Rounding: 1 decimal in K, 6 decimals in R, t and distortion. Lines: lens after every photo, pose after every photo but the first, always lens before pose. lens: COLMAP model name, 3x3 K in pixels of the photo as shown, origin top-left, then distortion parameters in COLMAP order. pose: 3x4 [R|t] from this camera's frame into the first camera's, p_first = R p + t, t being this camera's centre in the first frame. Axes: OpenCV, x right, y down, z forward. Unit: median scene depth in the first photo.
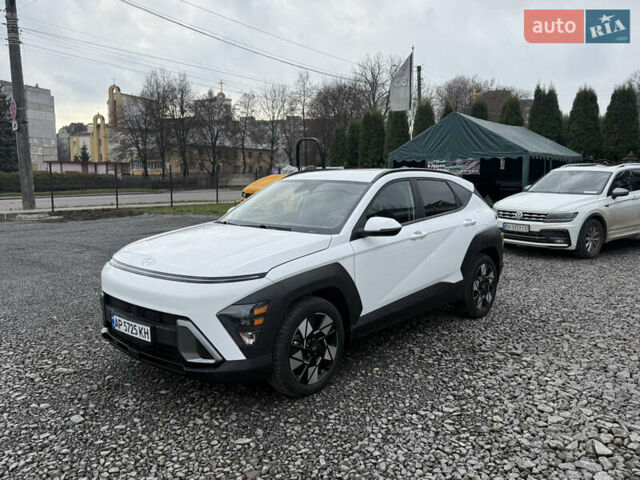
lens RADIAL K [[575.1, 0, 320.0], [0, 575.1, 240.0], [0, 0, 1]] dist [0.000763, -0.012353]
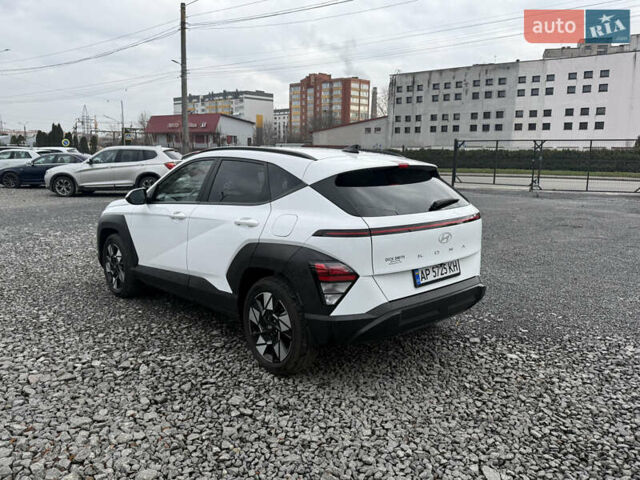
lens RADIAL K [[575.1, 0, 320.0], [0, 575.1, 240.0], [0, 0, 1]] dist [0.000763, -0.012353]
pose [[-0.151209, 0.153513, -0.976509, 0.969980], [-0.121236, 0.977530, 0.172446, -0.146309], [0.981039, 0.144464, -0.129199, 1.212895]]
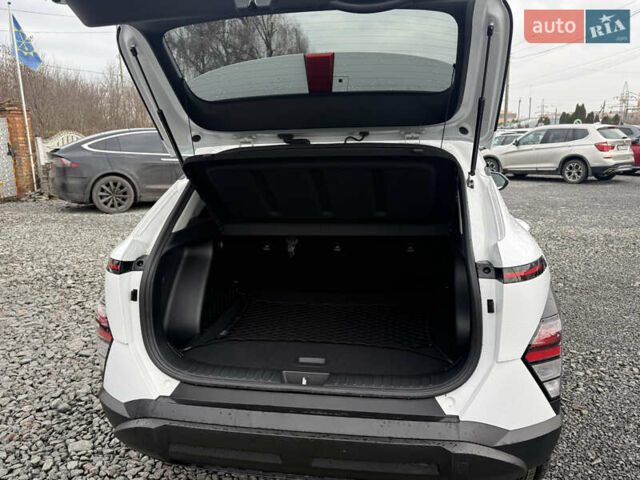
lens RADIAL K [[575.1, 0, 320.0], [0, 575.1, 240.0], [0, 0, 1]] dist [0.000763, -0.012353]
pose [[-0.851192, 0.114855, -0.512133, 0.812868], [-0.036179, 0.960602, 0.275563, -0.152714], [0.523606, 0.253086, -0.813501, 1.299832]]
